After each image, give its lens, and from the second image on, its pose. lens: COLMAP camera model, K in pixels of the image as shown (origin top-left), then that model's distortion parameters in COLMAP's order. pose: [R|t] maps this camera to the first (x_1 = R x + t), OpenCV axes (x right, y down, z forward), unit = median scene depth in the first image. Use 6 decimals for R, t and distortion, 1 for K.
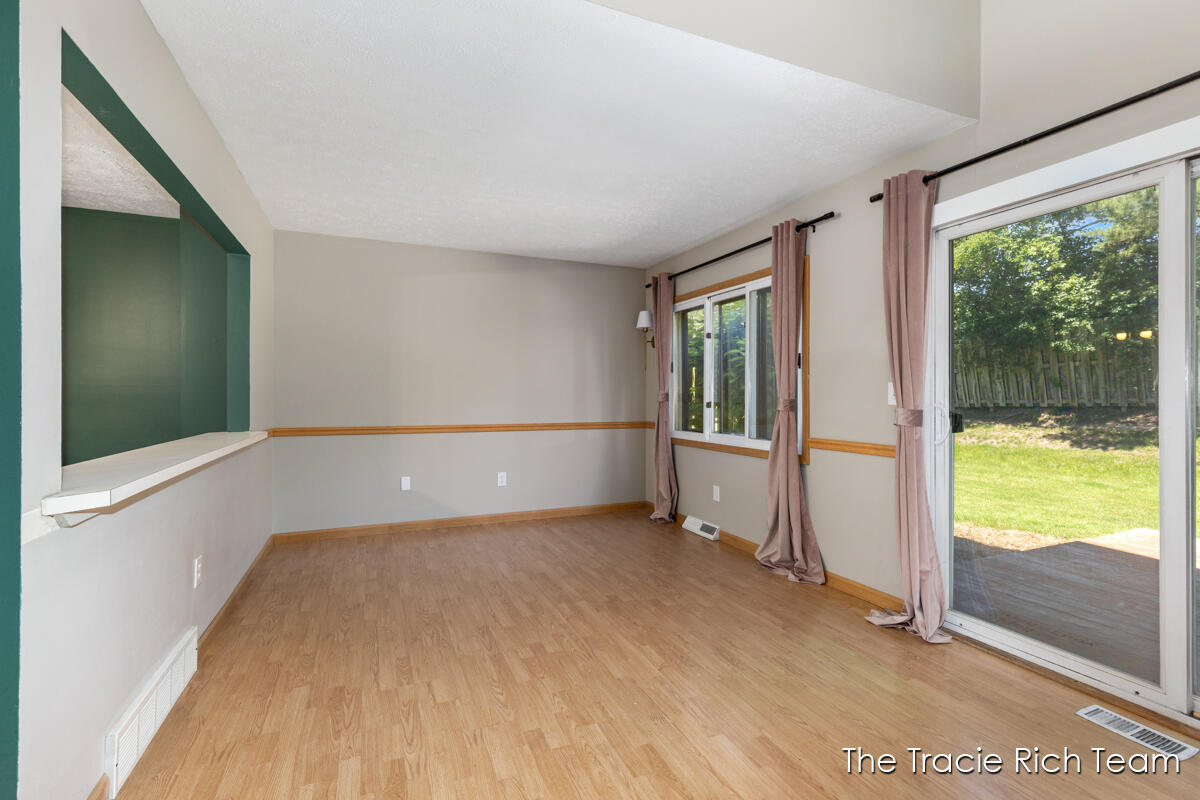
lens RADIAL K [[540.0, 0, 605.4], [0, 540.0, 396.9], [0, 0, 1]] dist [0.010326, -0.001069]
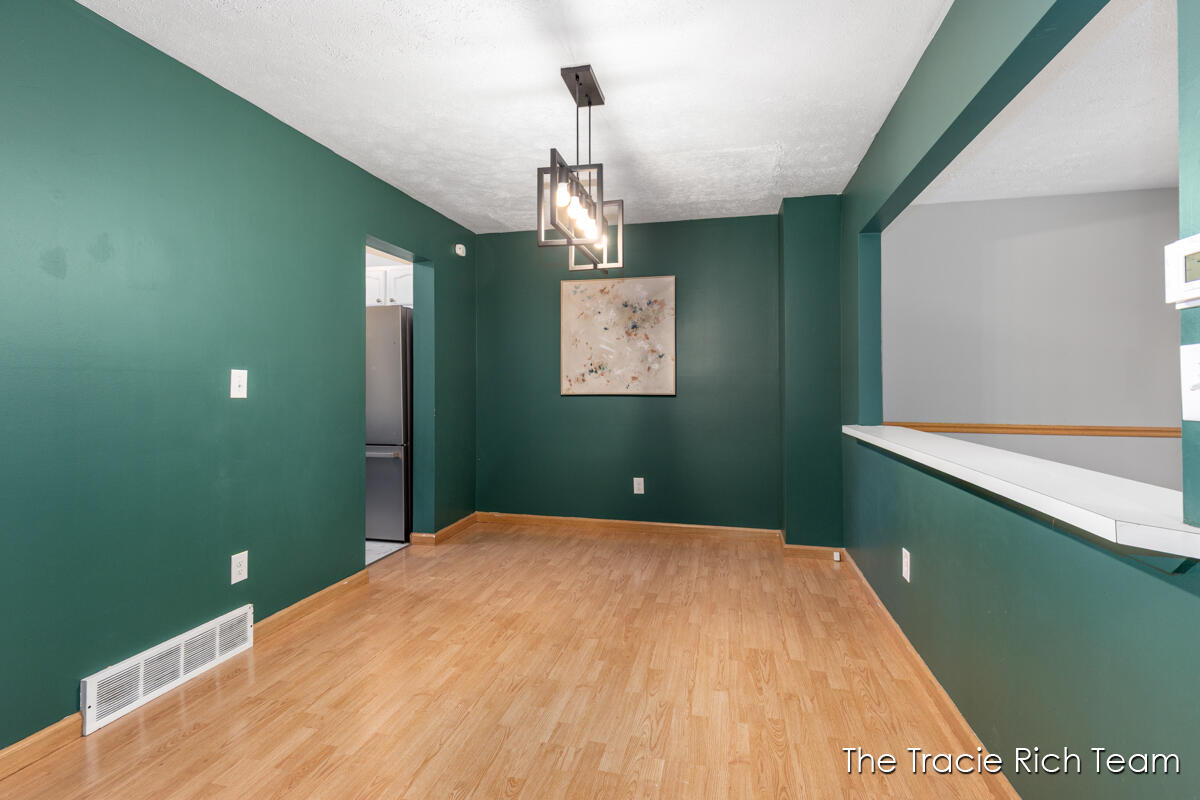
lens RADIAL K [[545.2, 0, 605.4], [0, 545.2, 379.4], [0, 0, 1]] dist [0.003860, -0.000705]
pose [[0.805613, -0.007351, -0.592396, -0.486772], [-0.002548, 0.999871, -0.015871, 0.001973], [0.592437, 0.014295, 0.805490, -0.010128]]
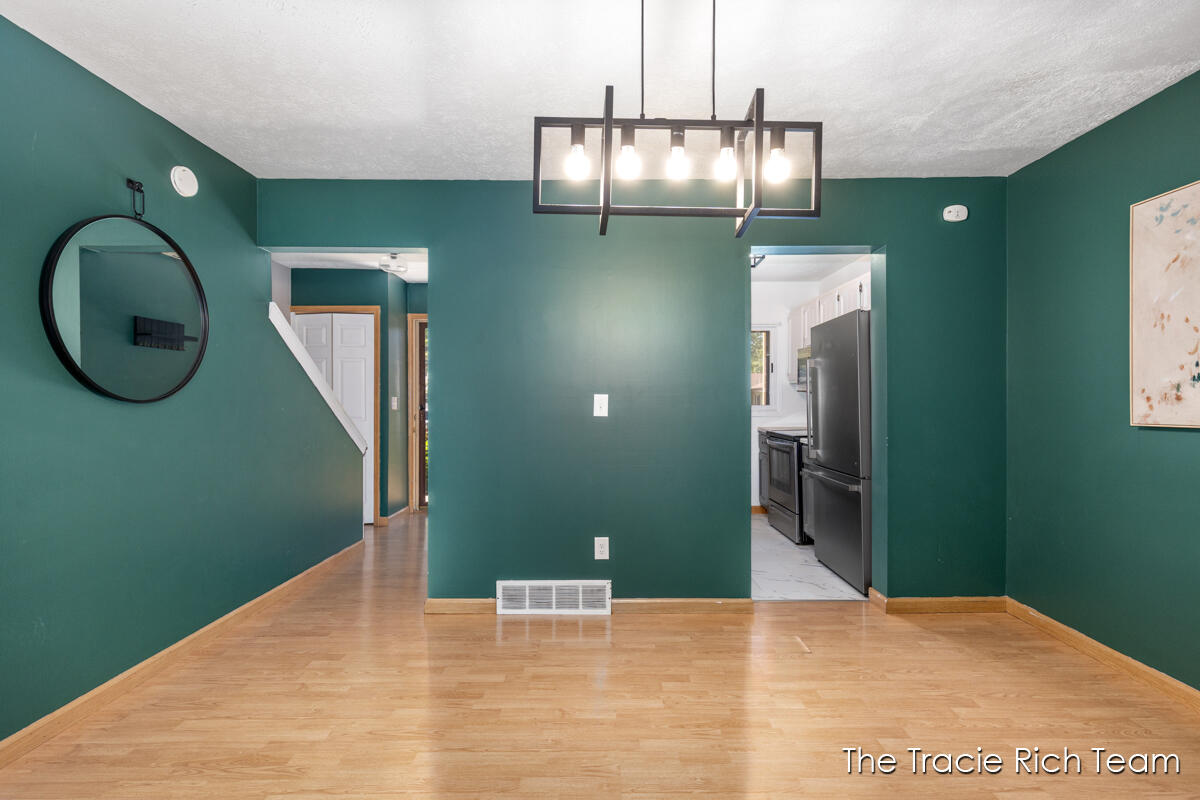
lens RADIAL K [[535.7, 0, 603.7], [0, 535.7, 402.1], [0, 0, 1]] dist [0.001882, -0.000179]
pose [[-0.396654, 0.001531, -0.917967, -0.475843], [-0.004817, 0.999981, 0.003749, -0.010570], [0.917956, 0.005909, -0.396639, 0.635773]]
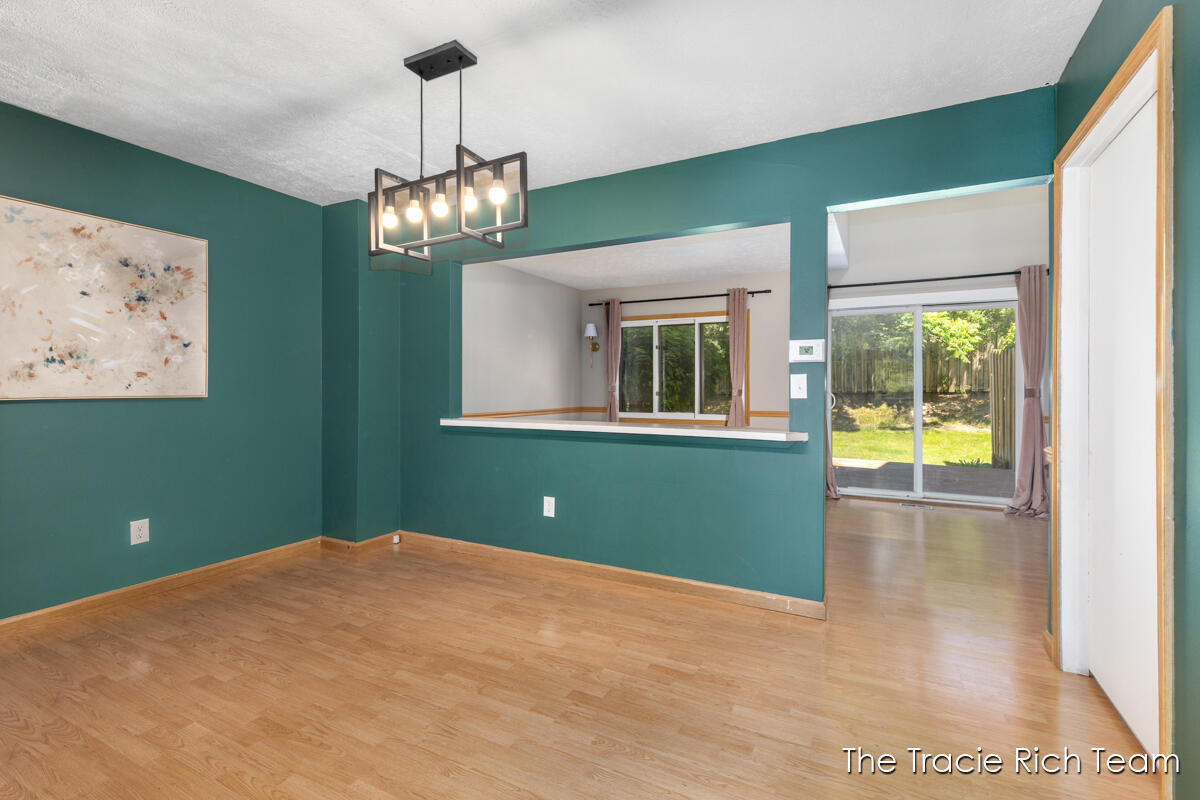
lens RADIAL K [[541.9, 0, 607.3], [0, 541.9, 383.8], [0, 0, 1]] dist [0.011086, -0.000977]
pose [[0.770223, 0.006652, 0.637740, -1.157296], [-0.001331, 0.999960, -0.008823, 0.000946], [-0.637773, 0.005947, 0.770201, -0.084510]]
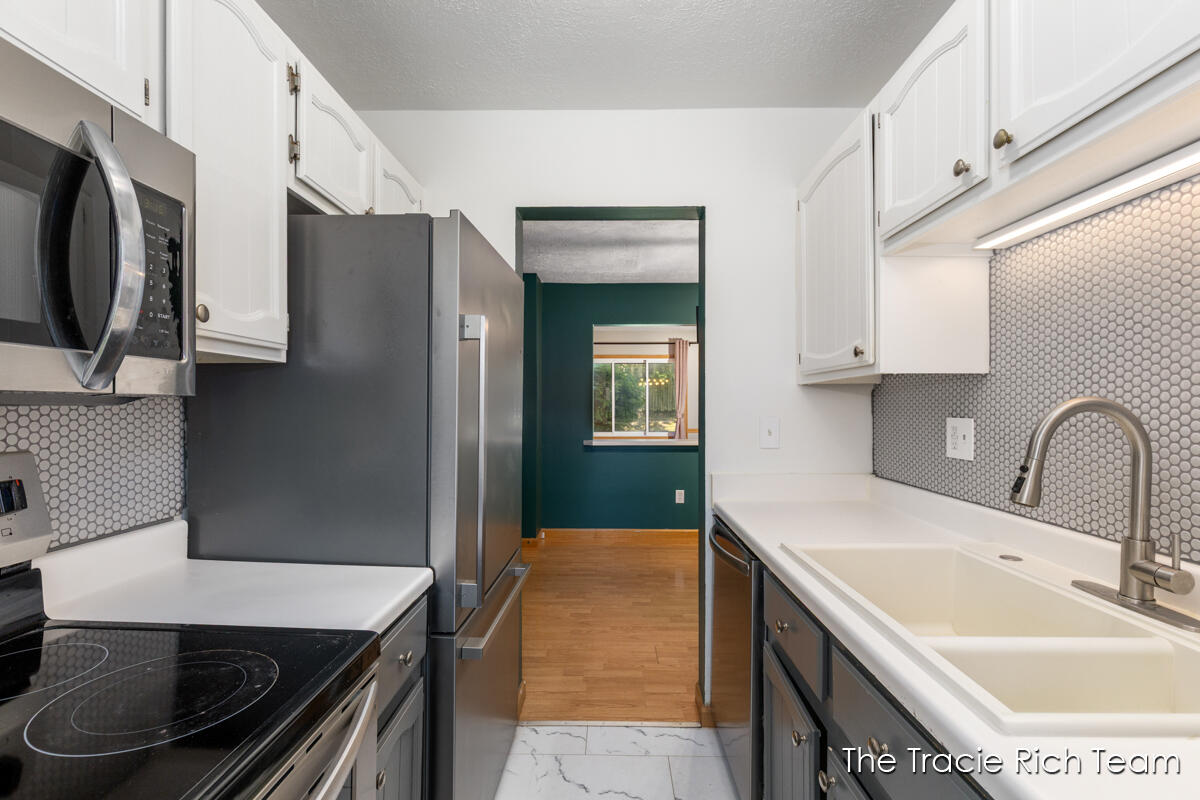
lens RADIAL K [[541.9, 0, 607.3], [0, 541.9, 383.8], [0, 0, 1]] dist [0.011086, -0.000977]
pose [[0.407299, 0.033767, 0.912670, -2.078492], [0.002270, 0.999276, -0.037984, -0.036933], [-0.913292, 0.017543, 0.406928, 0.327619]]
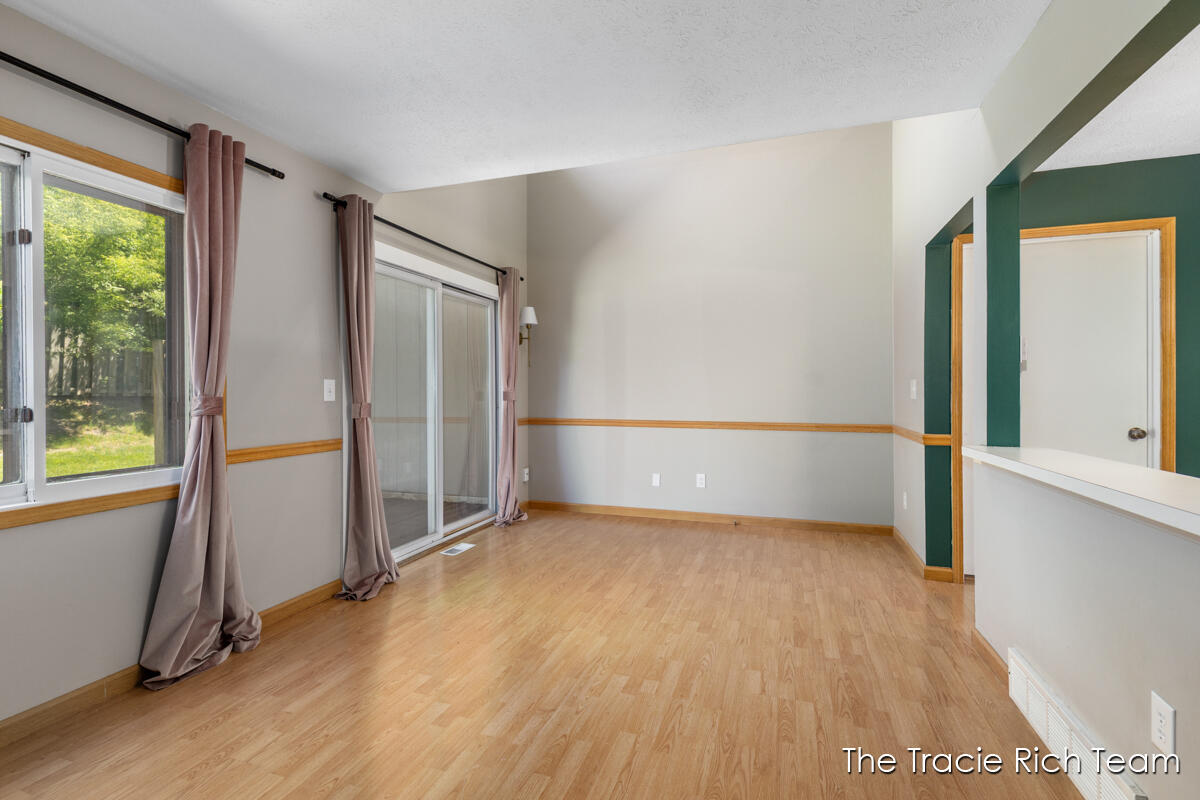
lens RADIAL K [[540.0, 0, 605.4], [0, 540.0, 396.9], [0, 0, 1]] dist [0.010326, -0.001069]
pose [[-0.741073, -0.004900, 0.671407, -0.492301], [0.002771, 0.999943, 0.010357, -0.002239], [-0.671419, 0.009535, -0.741017, 1.225766]]
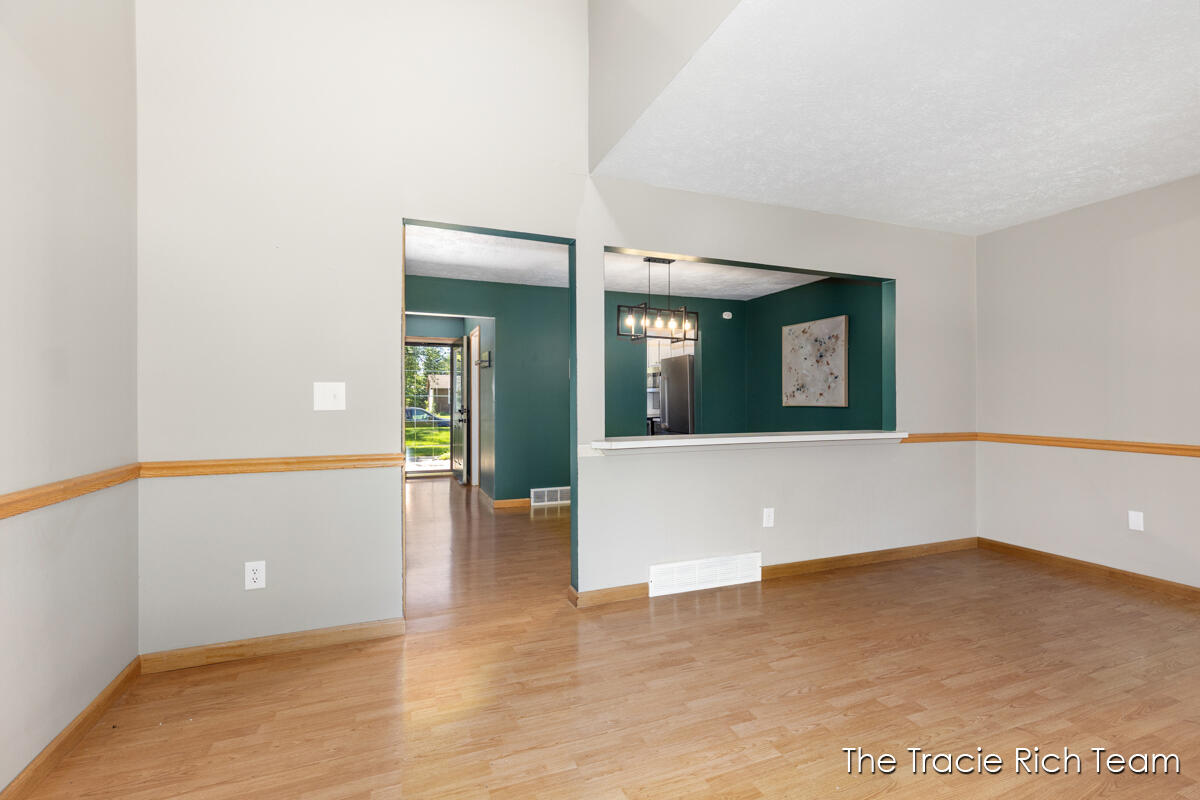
lens RADIAL K [[540.0, 0, 605.4], [0, 540.0, 396.9], [0, 0, 1]] dist [0.010326, -0.001069]
pose [[-0.028166, -0.005901, -0.999586, 0.525730], [-0.003382, 0.999977, -0.005808, -0.000061], [0.999598, 0.003217, -0.028186, 0.414717]]
